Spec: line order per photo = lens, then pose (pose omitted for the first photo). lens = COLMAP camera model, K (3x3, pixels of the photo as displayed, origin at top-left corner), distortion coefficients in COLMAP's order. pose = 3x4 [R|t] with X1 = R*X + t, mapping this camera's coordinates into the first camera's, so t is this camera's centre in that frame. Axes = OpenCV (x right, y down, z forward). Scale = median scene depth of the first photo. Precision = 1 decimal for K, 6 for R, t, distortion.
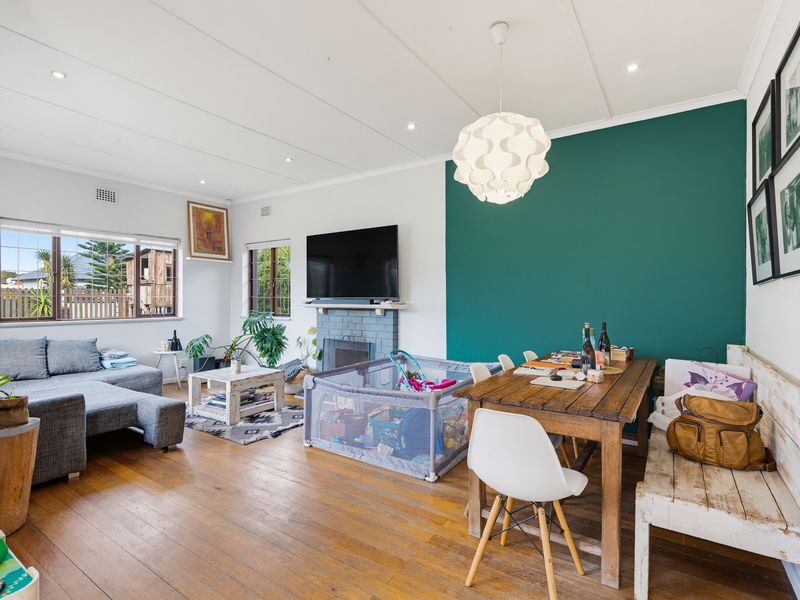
lens RADIAL K [[405.8, 0, 397.6], [0, 405.8, 304.9], [0, 0, 1]] dist [-0.011254, 0.001761]
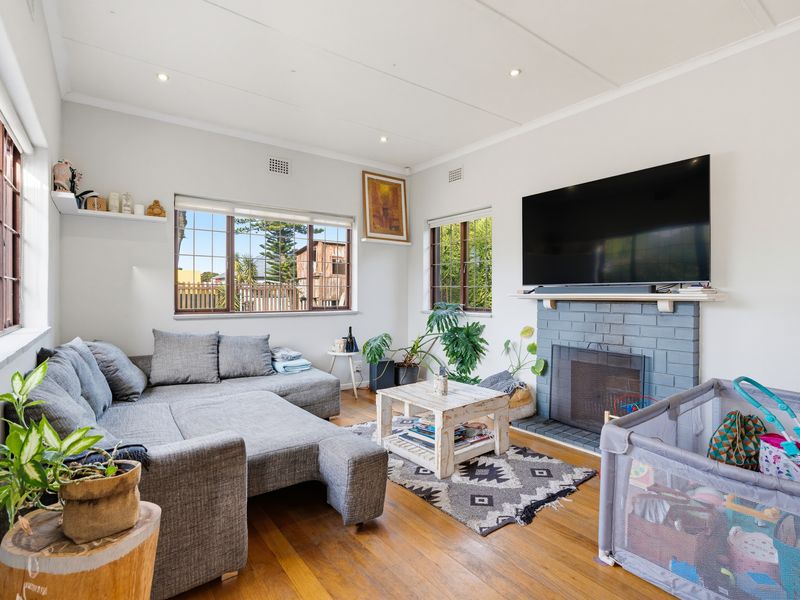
lens RADIAL K [[405.8, 0, 397.6], [0, 405.8, 304.9], [0, 0, 1]] dist [-0.011254, 0.001761]
pose [[0.941561, 0.007592, -0.336758, -0.196422], [-0.004566, 0.999942, 0.009777, 0.010674], [0.336813, -0.007668, 0.941540, 0.276397]]
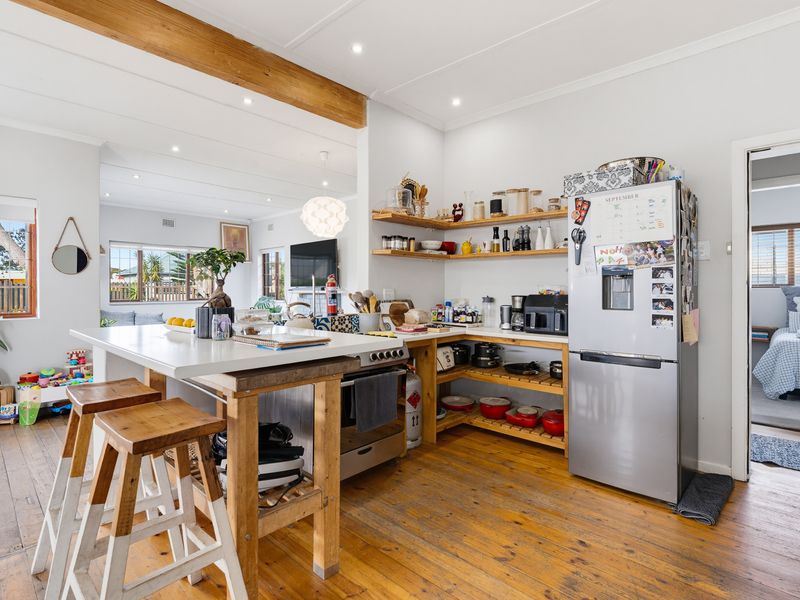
lens RADIAL K [[407.6, 0, 400.0], [0, 407.6, 300.0], [0, 0, 1]] dist [-0.016581, 0.000245]
pose [[0.988356, -0.001350, -0.152156, 0.413019], [0.002906, 0.999946, 0.010001, 0.017388], [0.152134, -0.010326, 0.988306, -0.430662]]
